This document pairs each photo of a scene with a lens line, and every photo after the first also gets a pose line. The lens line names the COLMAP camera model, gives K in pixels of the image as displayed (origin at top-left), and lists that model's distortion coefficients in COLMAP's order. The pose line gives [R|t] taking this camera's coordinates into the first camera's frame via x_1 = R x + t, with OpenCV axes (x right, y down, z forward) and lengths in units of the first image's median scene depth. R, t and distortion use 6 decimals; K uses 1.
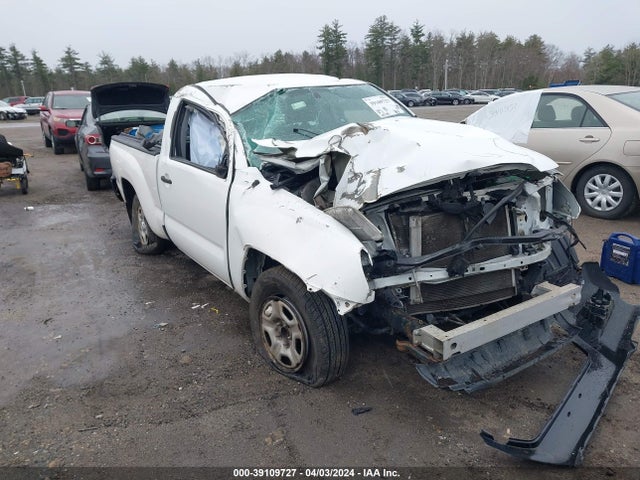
lens RADIAL K [[502.4, 0, 314.9], [0, 502.4, 238.0], [0, 0, 1]] dist [0.011769, -0.001291]
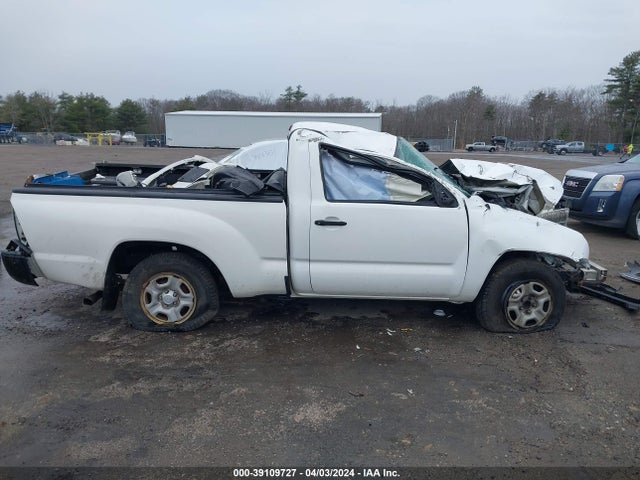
lens RADIAL K [[502.4, 0, 314.9], [0, 502.4, 238.0], [0, 0, 1]] dist [0.011769, -0.001291]
pose [[0.506313, -0.133895, 0.851891, -1.441894], [0.202921, 0.978632, 0.033212, -0.157104], [-0.838135, 0.156051, 0.522664, 0.656278]]
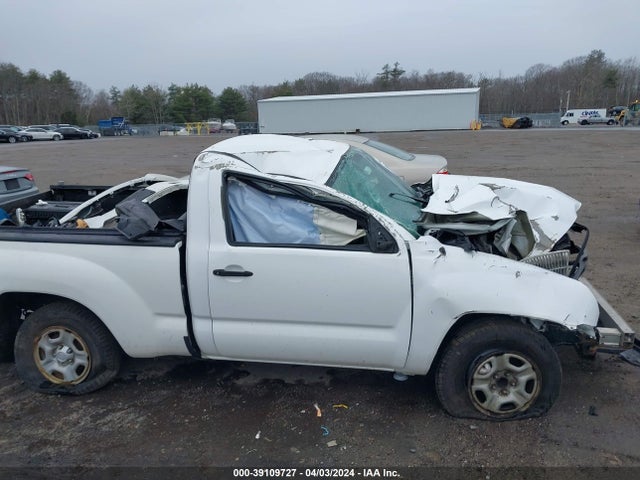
lens RADIAL K [[503.1, 0, 316.2], [0, 503.1, 244.3], [0, 0, 1]] dist [0.010717, -0.000076]
pose [[0.660342, -0.173251, 0.730707, -0.959068], [0.211616, 0.976522, 0.040296, -0.205104], [-0.720532, 0.128020, 0.681501, 0.468484]]
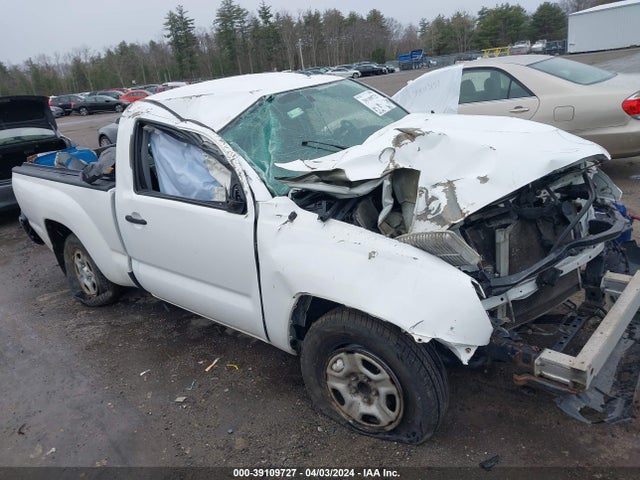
lens RADIAL K [[502.7, 0, 310.7], [0, 502.7, 236.7], [0, 0, 1]] dist [0.014013, -0.008247]
pose [[0.961135, -0.162916, 0.222885, -0.265596], [0.157008, 0.986612, 0.044096, -0.101976], [-0.227085, -0.007388, 0.973847, 0.181467]]
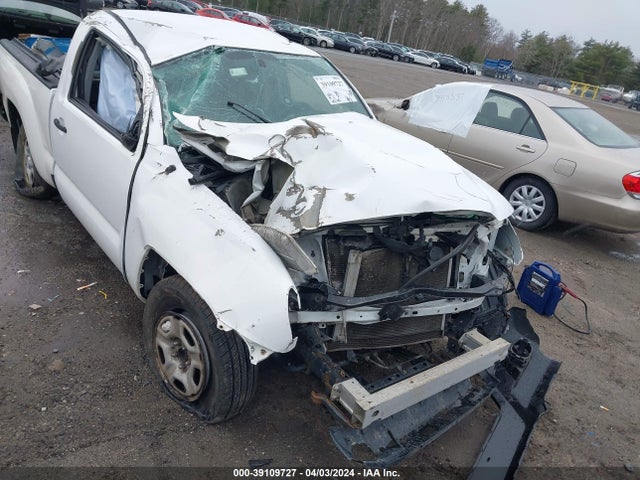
lens RADIAL K [[504.1, 0, 320.0], [0, 504.1, 240.0], [0, 0, 1]] dist [0.012640, -0.002331]
pose [[0.971090, 0.145422, 0.189306, -0.022763], [-0.168664, 0.979172, 0.113021, -0.124236], [-0.168927, -0.141682, 0.975392, 0.141288]]
